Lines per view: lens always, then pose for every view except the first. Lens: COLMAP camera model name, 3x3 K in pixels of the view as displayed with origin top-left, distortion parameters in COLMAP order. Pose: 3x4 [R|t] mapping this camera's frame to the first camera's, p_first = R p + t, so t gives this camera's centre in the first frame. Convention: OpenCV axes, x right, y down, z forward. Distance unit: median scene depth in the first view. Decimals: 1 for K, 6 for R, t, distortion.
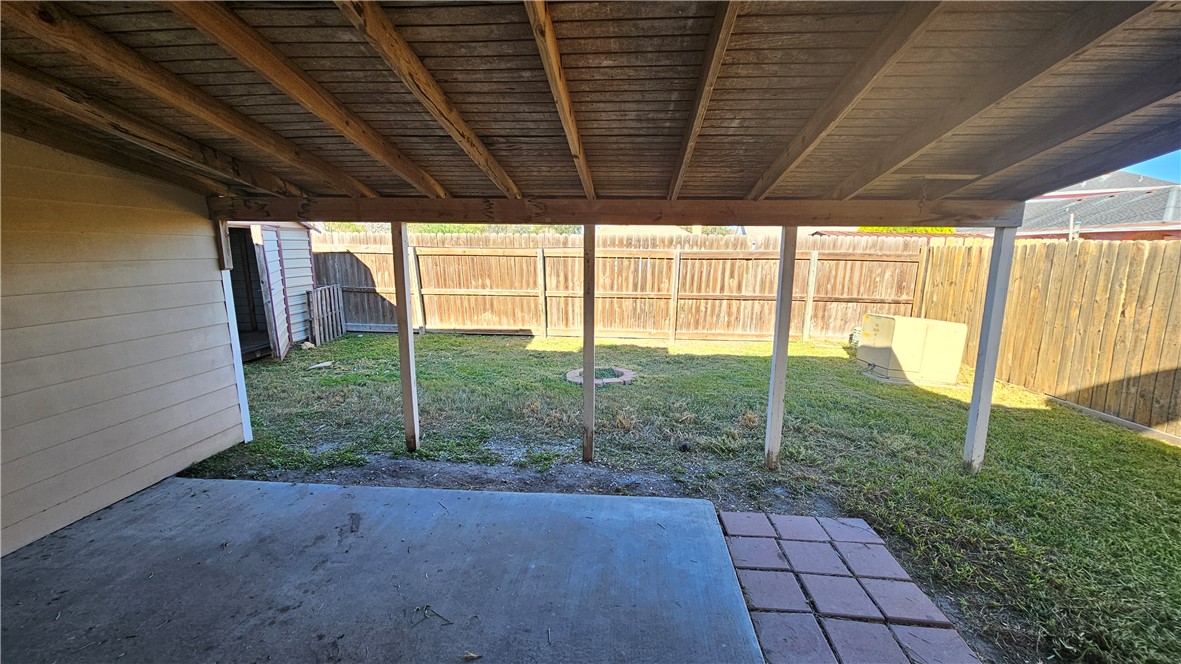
lens RADIAL K [[483.1, 0, 593.2], [0, 483.1, 343.9], [0, 0, 1]] dist [0.000181, -0.000715]
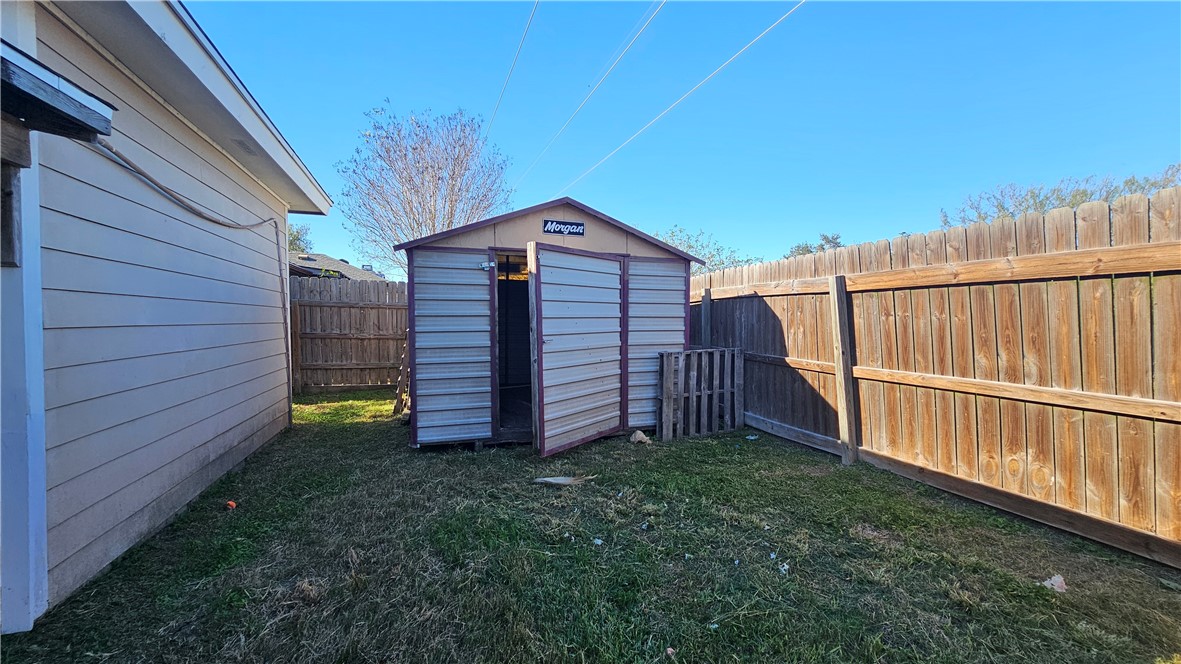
lens RADIAL K [[483.1, 0, 593.2], [0, 483.1, 343.9], [0, 0, 1]] dist [0.000181, -0.000715]
pose [[0.411154, 0.042980, -0.910552, -0.039880], [-0.177375, 0.983567, -0.033666, -0.075498], [0.894142, 0.175351, 0.412021, 0.589545]]
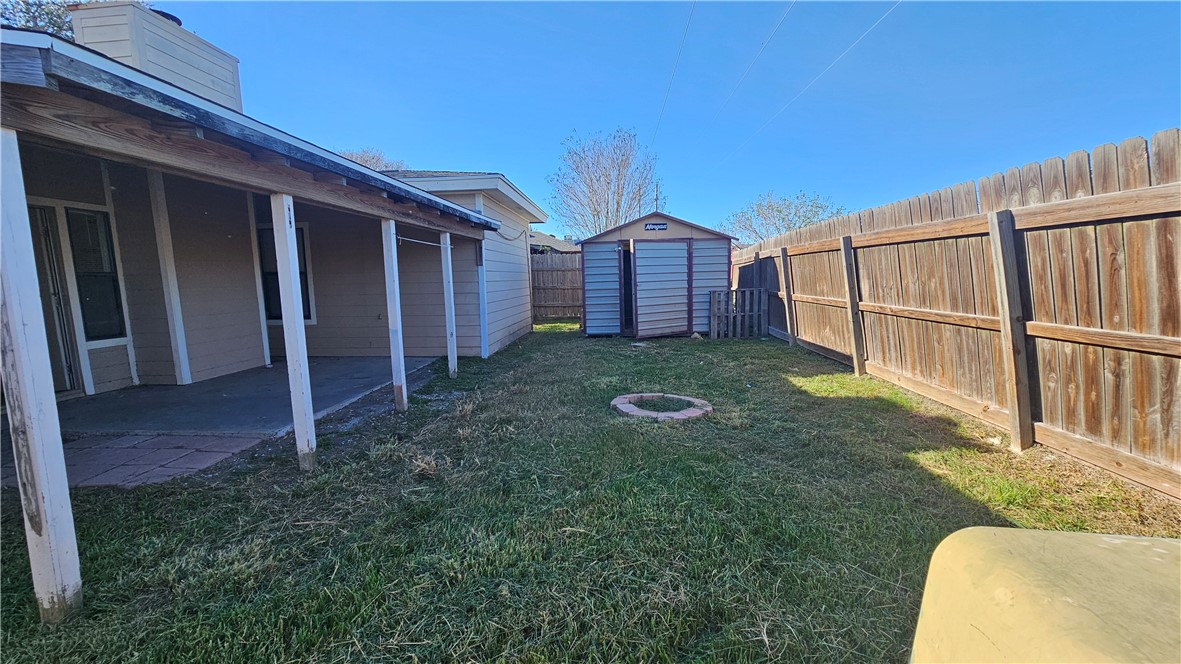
lens RADIAL K [[489.1, 0, 595.8], [0, 489.1, 336.8], [0, 0, 1]] dist [0.102055, -0.000098]
pose [[0.039219, 0.117967, -0.992243, 0.546693], [-0.167783, 0.979685, 0.109842, -0.077102], [0.985044, 0.162173, 0.058215, 0.608664]]
